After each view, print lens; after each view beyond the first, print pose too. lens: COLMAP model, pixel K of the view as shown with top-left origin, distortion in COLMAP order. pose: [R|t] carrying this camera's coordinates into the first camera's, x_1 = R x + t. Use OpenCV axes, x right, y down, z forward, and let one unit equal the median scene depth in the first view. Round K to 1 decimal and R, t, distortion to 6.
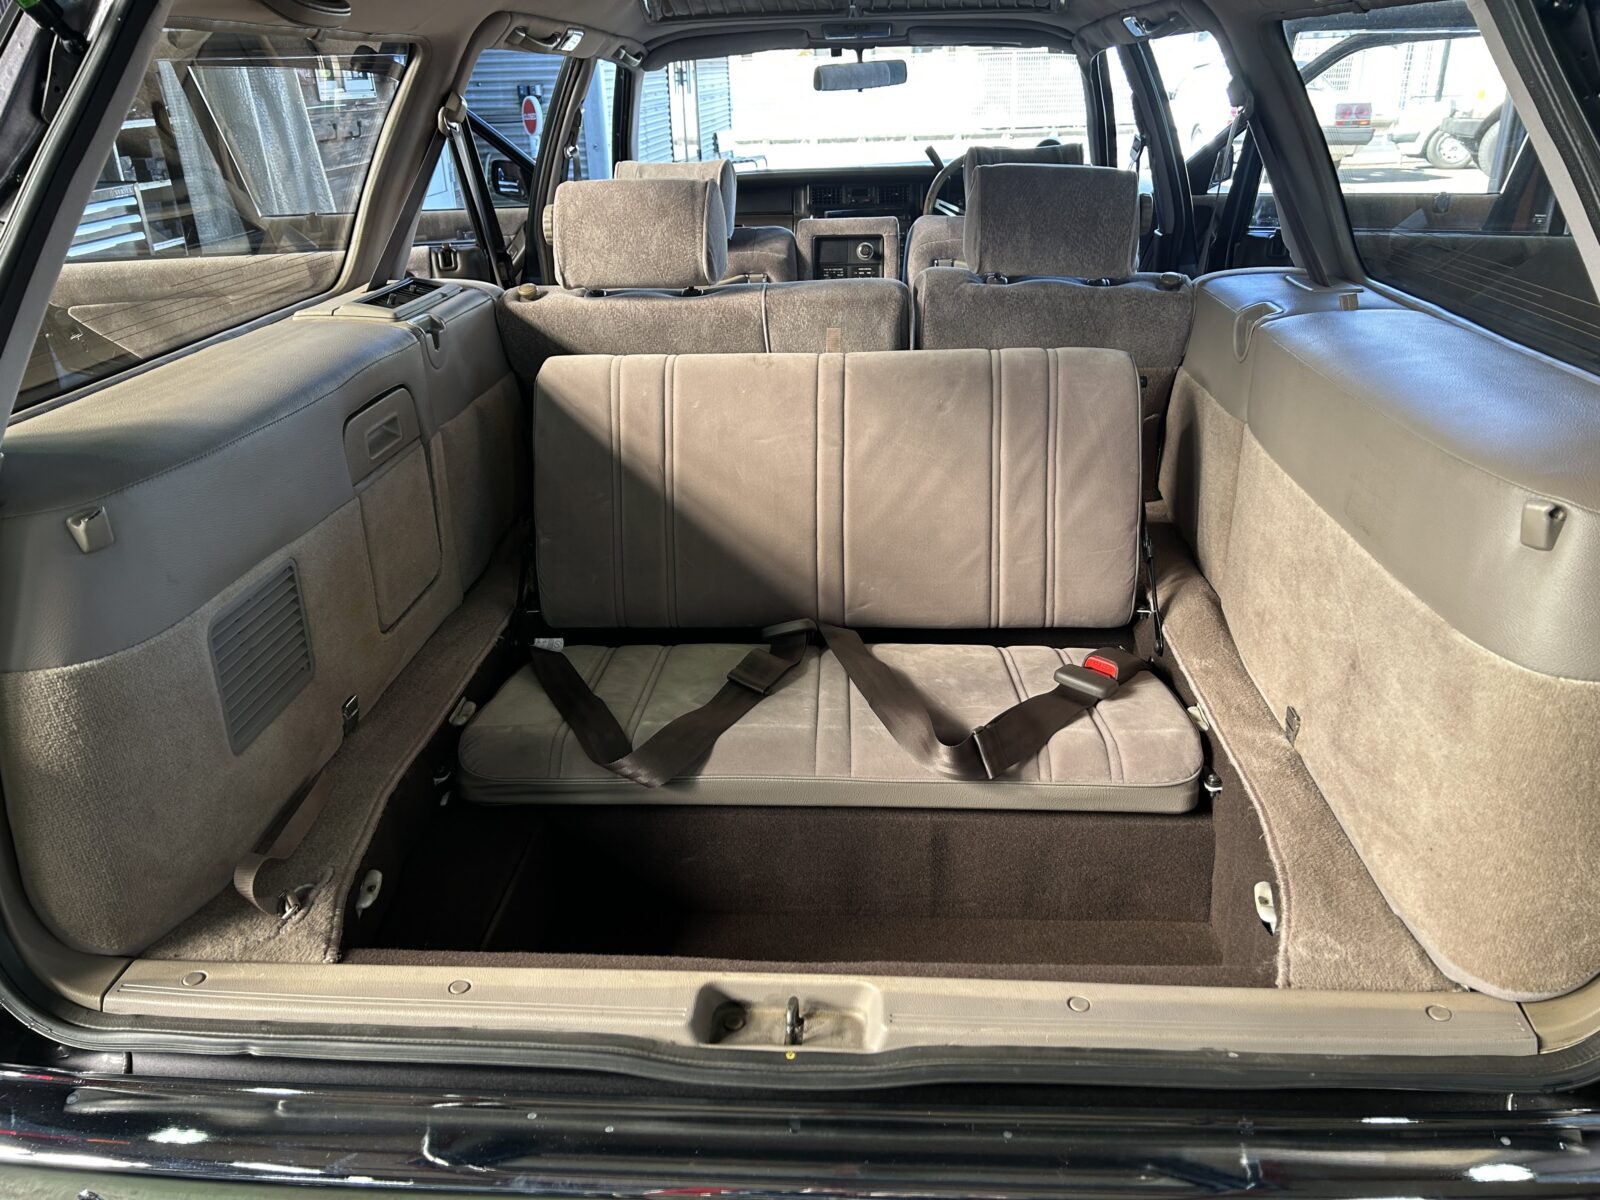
lens RADIAL K [[1211.4, 0, 812.8], [0, 1211.4, 587.7], [0, 0, 1]] dist [0.055695, -0.065724]
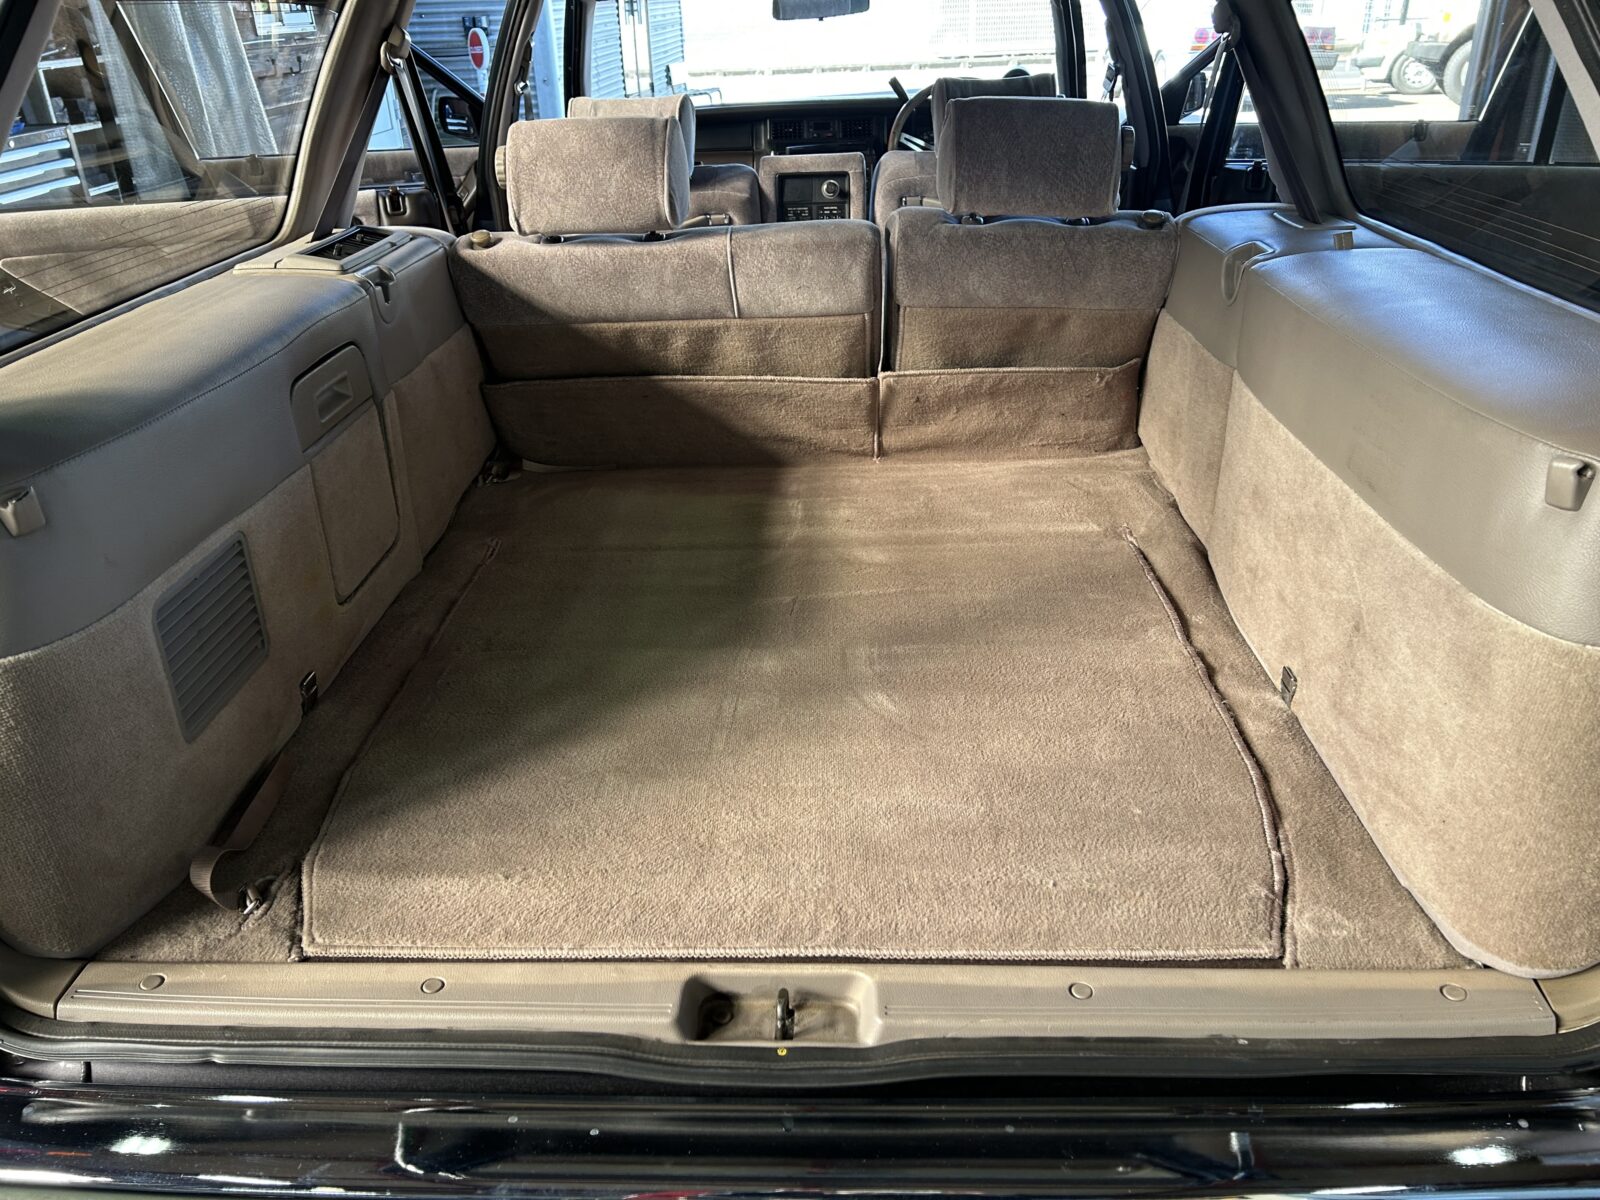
lens RADIAL K [[1211.4, 0, 794.0], [0, 1211.4, 587.2], [0, 0, 1]] dist [0.055695, -0.065724]
pose [[0.999737, -0.017109, 0.015265, -0.008742], [0.016348, 0.998681, 0.048669, -0.013522], [-0.016077, -0.048407, 0.998698, 0.030900]]
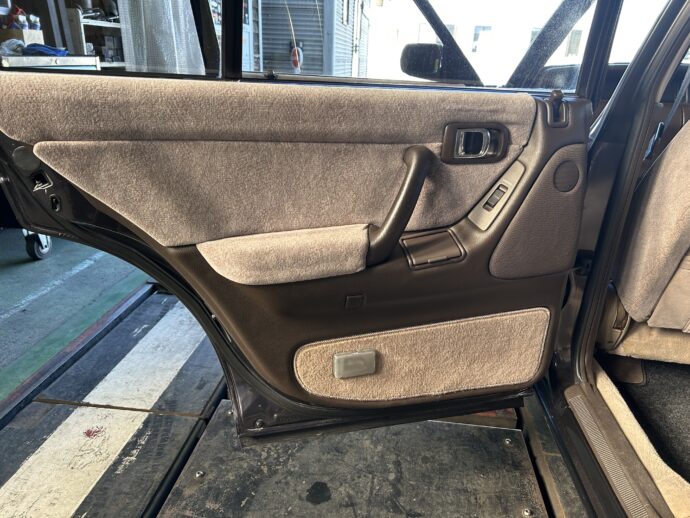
lens RADIAL K [[522.4, 0, 341.1], [0, 522.4, 258.6], [0, 0, 1]] dist [0.055695, -0.065724]
pose [[0.997106, 0.074210, -0.016499, -0.617372], [-0.074882, 0.996189, -0.044728, -0.236096], [0.013117, 0.045834, 0.998863, 1.025358]]
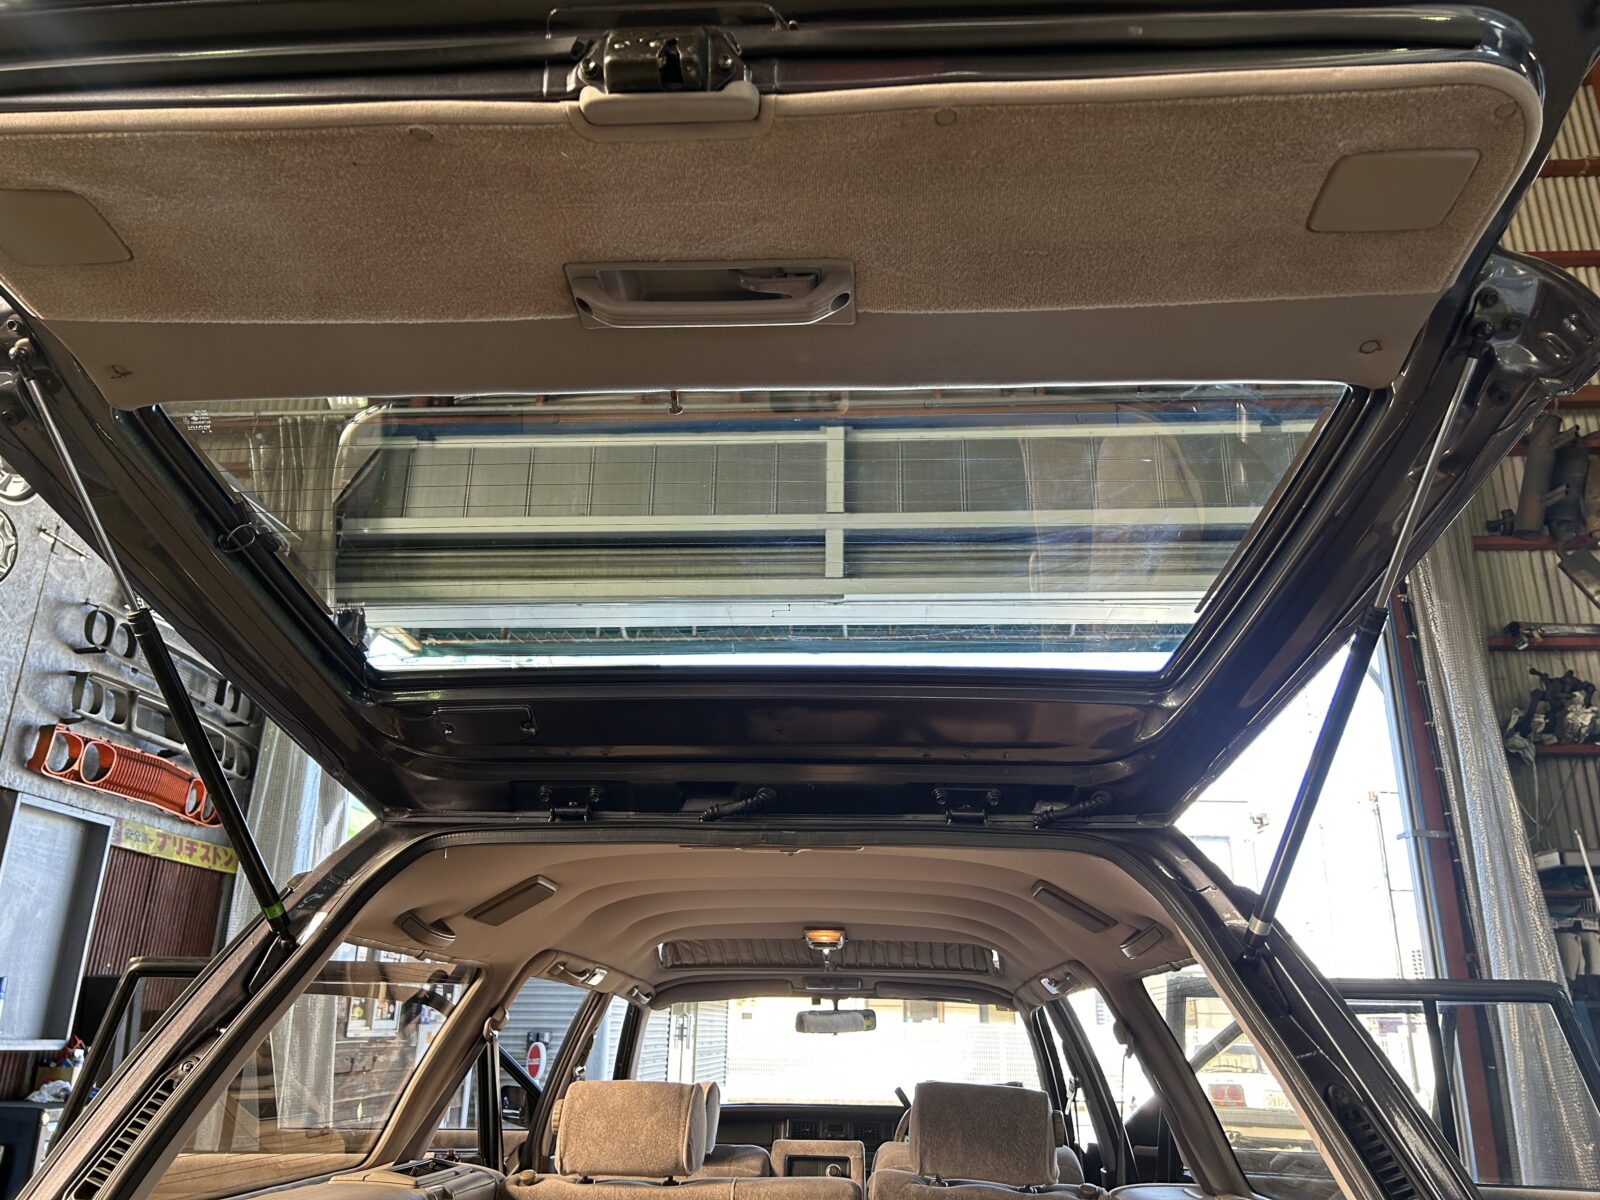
lens RADIAL K [[1211.4, 0, 807.2], [0, 1211.4, 608.5], [0, 0, 1]] dist [0.055695, -0.065724]
pose [[0.999166, 0.037637, -0.015810, 0.026565], [-0.038466, 0.738330, -0.673341, 0.127896], [-0.013670, 0.673388, 0.739163, -0.213200]]
